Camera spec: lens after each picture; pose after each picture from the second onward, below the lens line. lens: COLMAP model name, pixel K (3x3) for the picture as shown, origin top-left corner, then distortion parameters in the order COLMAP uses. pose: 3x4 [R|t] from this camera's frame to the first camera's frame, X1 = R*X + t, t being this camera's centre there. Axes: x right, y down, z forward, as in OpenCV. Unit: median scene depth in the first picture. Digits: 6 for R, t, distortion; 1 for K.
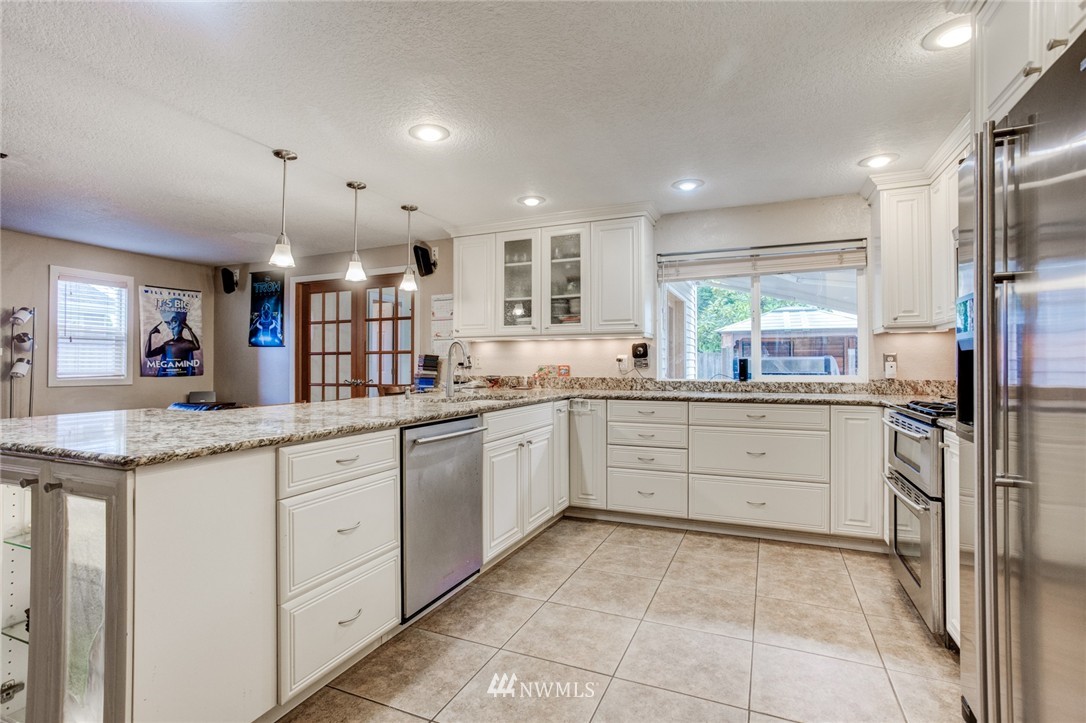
lens RADIAL K [[506.8, 0, 543.0], [0, 506.8, 361.5], [0, 0, 1]] dist [0.000724, 0.000532]
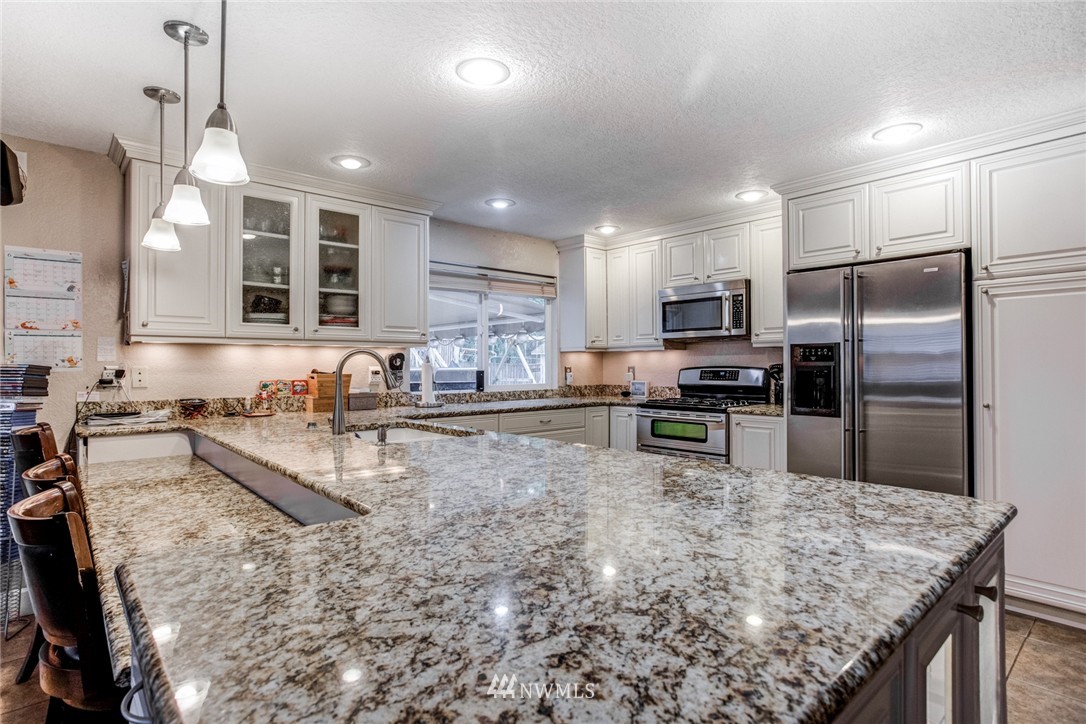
lens RADIAL K [[587.1, 0, 543.0], [0, 587.1, 362.0], [0, 0, 1]] dist [0.001519, 0.000235]
pose [[0.441226, 0.010070, 0.897340, -0.647502], [0.006528, 0.999875, -0.014430, -0.004647], [-0.897372, 0.012225, 0.441105, 0.334353]]
